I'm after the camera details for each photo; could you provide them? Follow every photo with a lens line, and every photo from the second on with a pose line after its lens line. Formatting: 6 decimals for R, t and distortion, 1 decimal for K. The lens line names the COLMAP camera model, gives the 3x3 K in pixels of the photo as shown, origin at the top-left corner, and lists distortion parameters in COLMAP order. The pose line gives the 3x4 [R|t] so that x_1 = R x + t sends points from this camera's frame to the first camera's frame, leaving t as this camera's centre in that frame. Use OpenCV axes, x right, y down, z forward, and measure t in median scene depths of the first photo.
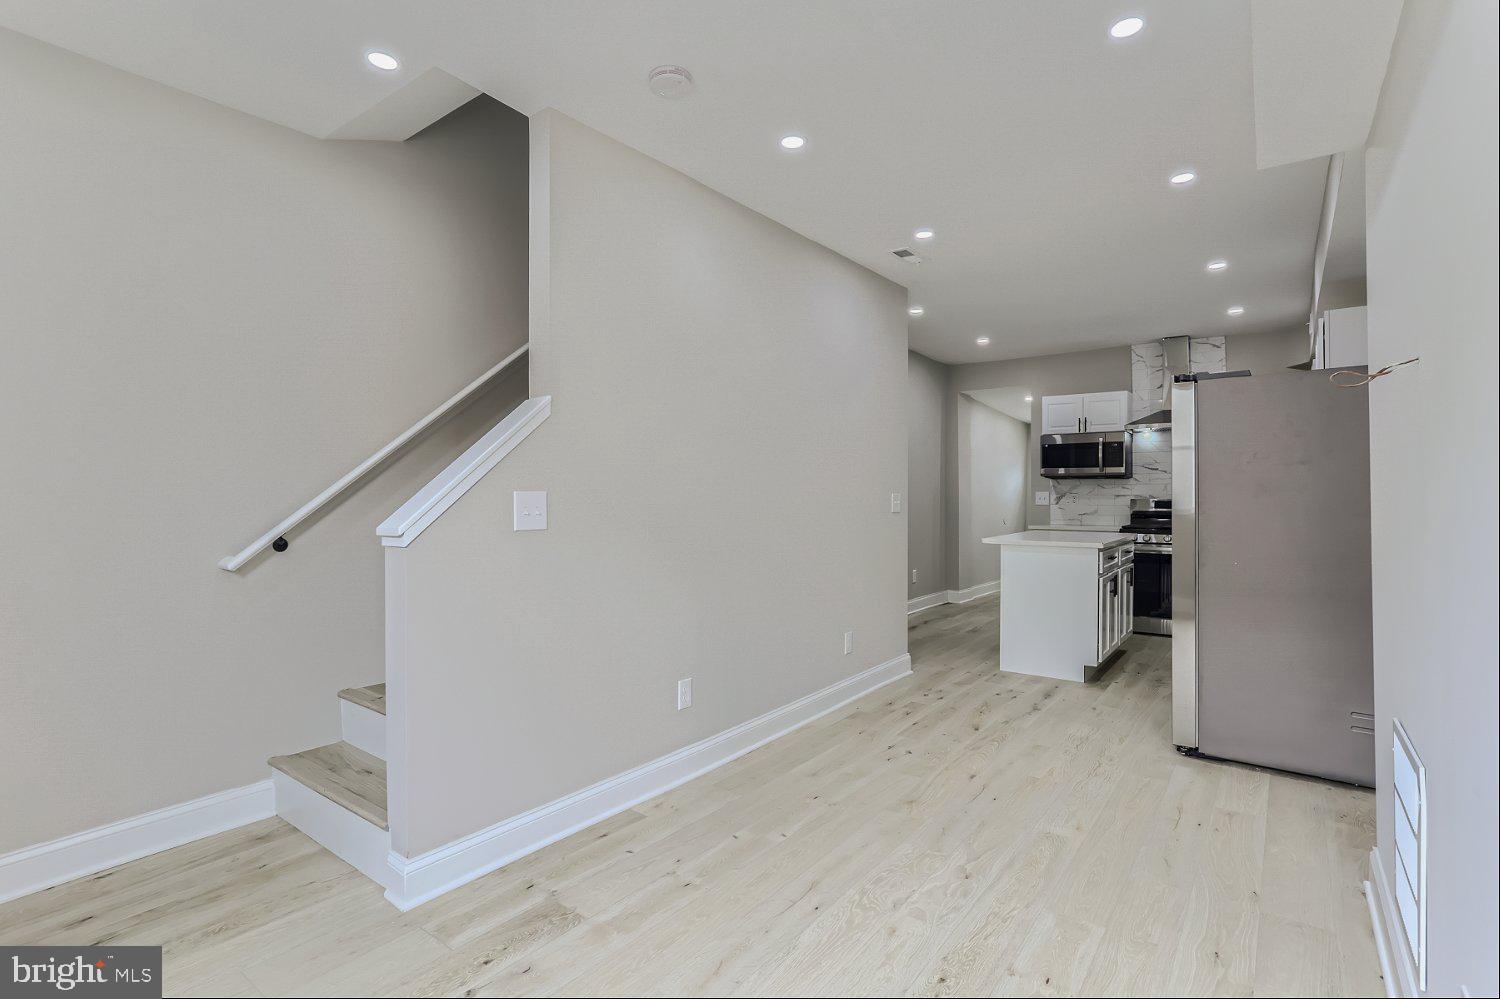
lens RADIAL K [[733.7, 0, 755.0], [0, 733.7, 492.4], [0, 0, 1]] dist [-0.021921, 0.012564]
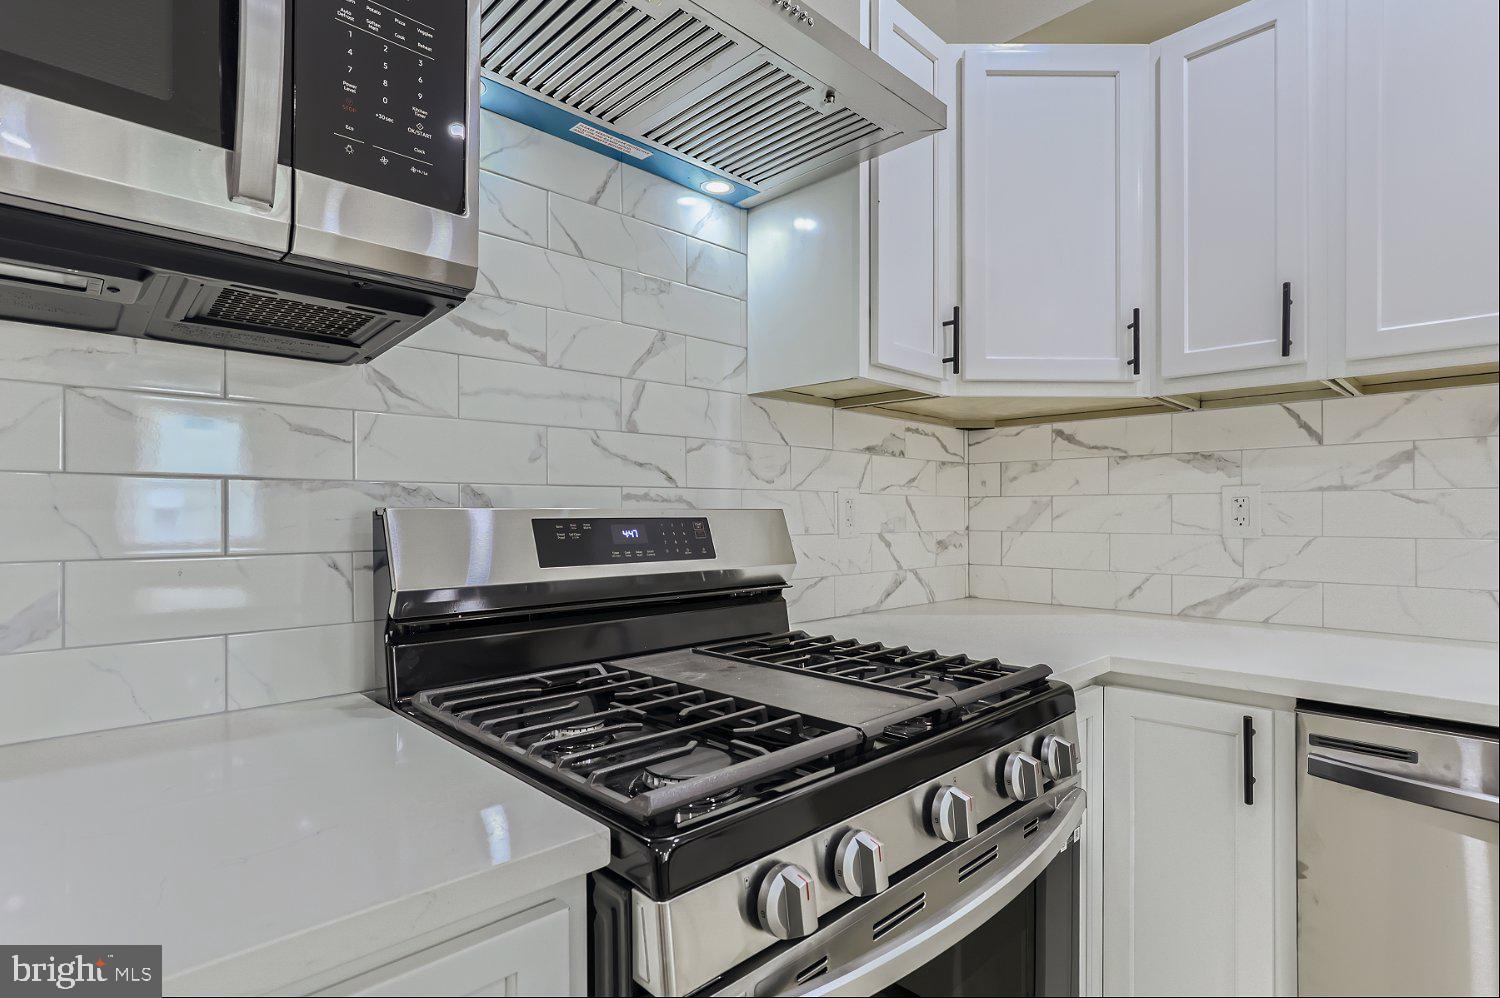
lens RADIAL K [[733.7, 0, 757.2], [0, 733.7, 516.9], [0, 0, 1]] dist [-0.021921, 0.012564]
pose [[0.149100, -0.001237, 0.988821, 0.391768], [0.000810, 0.999999, 0.001128, 0.010950], [-0.988822, 0.000633, 0.149101, 0.915664]]
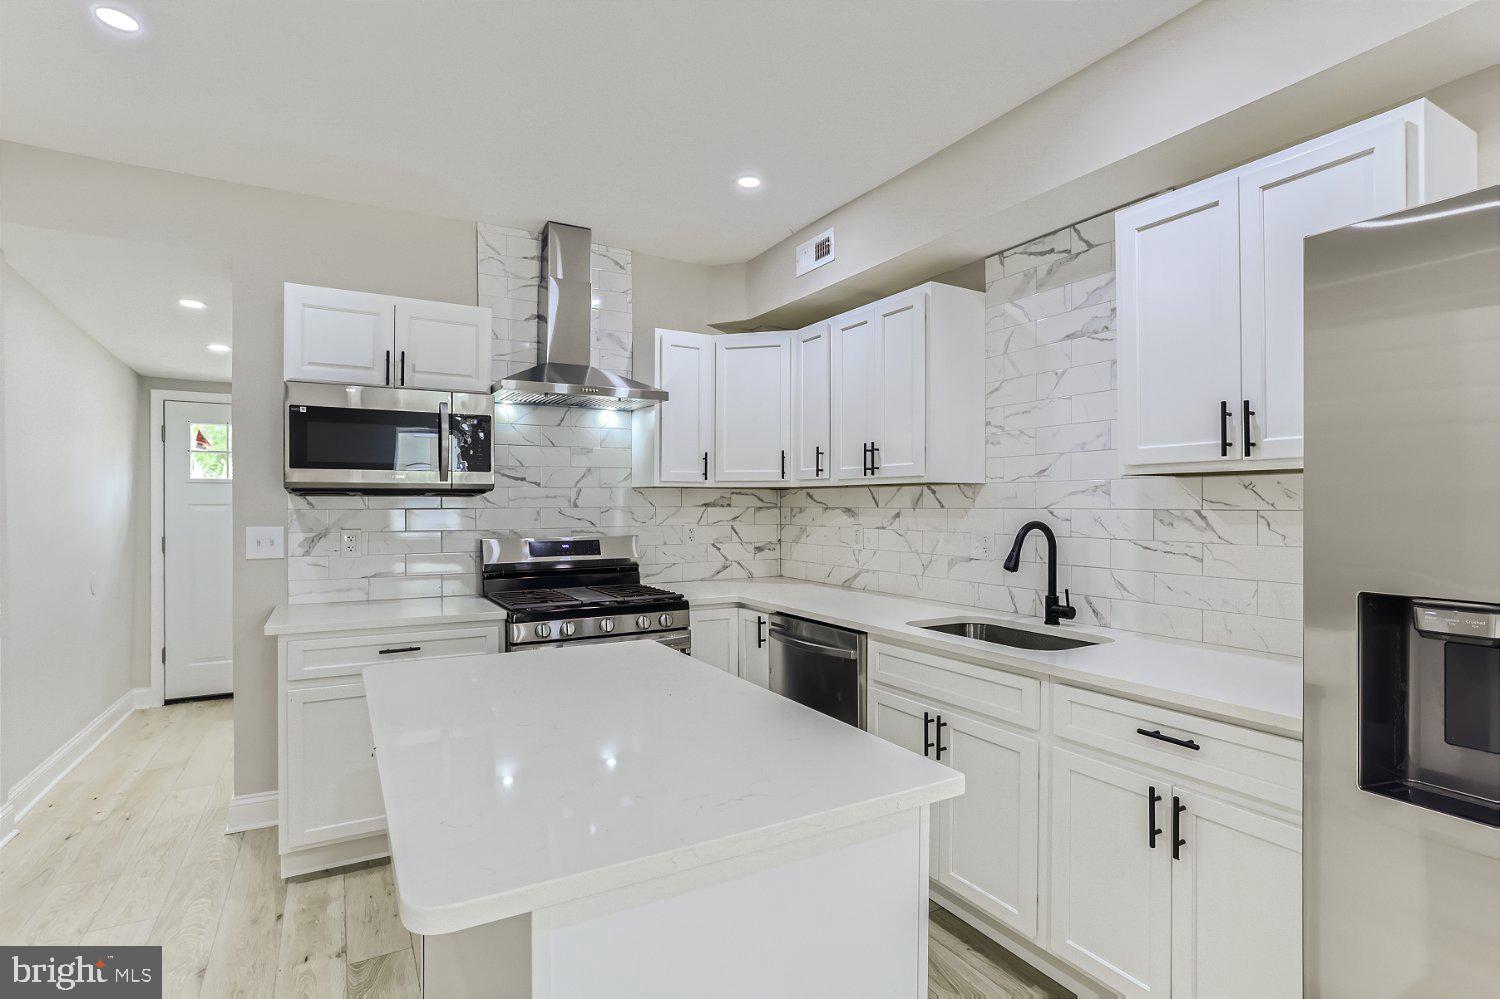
lens RADIAL K [[733.7, 0, 740.9], [0, 733.7, 507.0], [0, 0, 1]] dist [-0.021921, 0.012564]
pose [[0.403907, -0.003210, 0.914794, 0.143960], [0.000509, 0.999994, 0.003284, -0.013823], [-0.914800, -0.000861, 0.403907, 0.653317]]
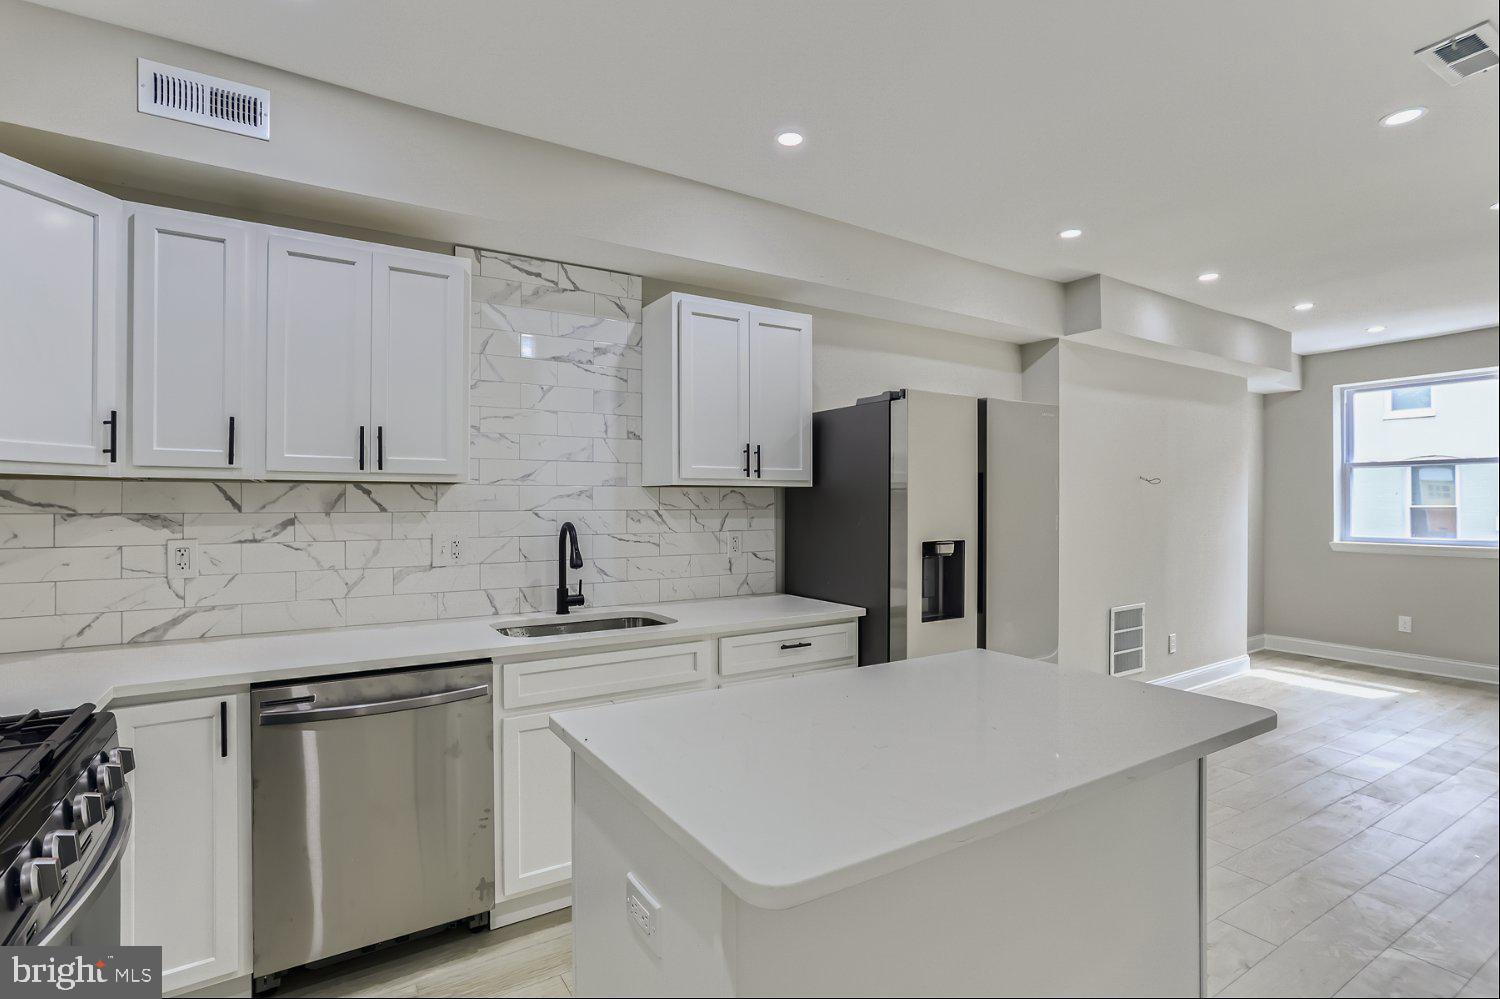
lens RADIAL K [[733.7, 0, 745.8], [0, 733.7, 501.5], [0, 0, 1]] dist [-0.021921, 0.012564]
pose [[-0.932639, 0.002848, 0.360799, 0.298819], [0.001871, 0.999994, -0.003057, -0.015278], [-0.360805, -0.002176, -0.932639, 1.008637]]
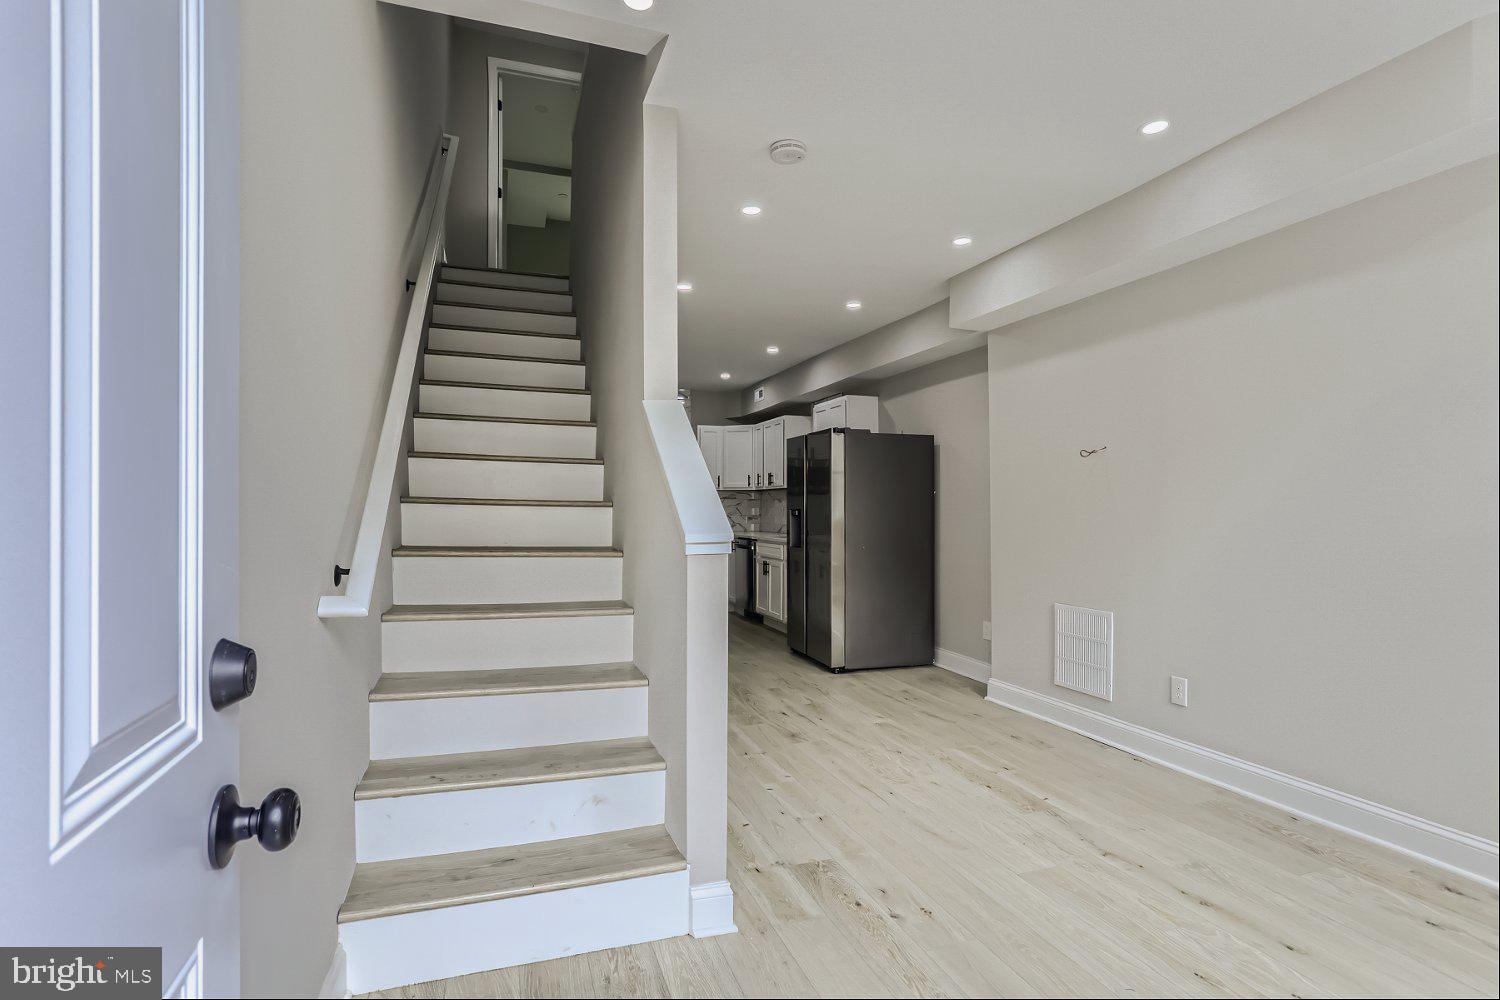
lens RADIAL K [[733.7, 0, 756.9], [0, 733.7, 509.6], [0, 0, 1]] dist [-0.021921, 0.012564]
pose [[0.552128, -0.001404, 0.833758, -0.399740], [-0.000872, 0.999997, 0.002261, 0.004122], [-0.833759, -0.001975, 0.552125, 0.137846]]
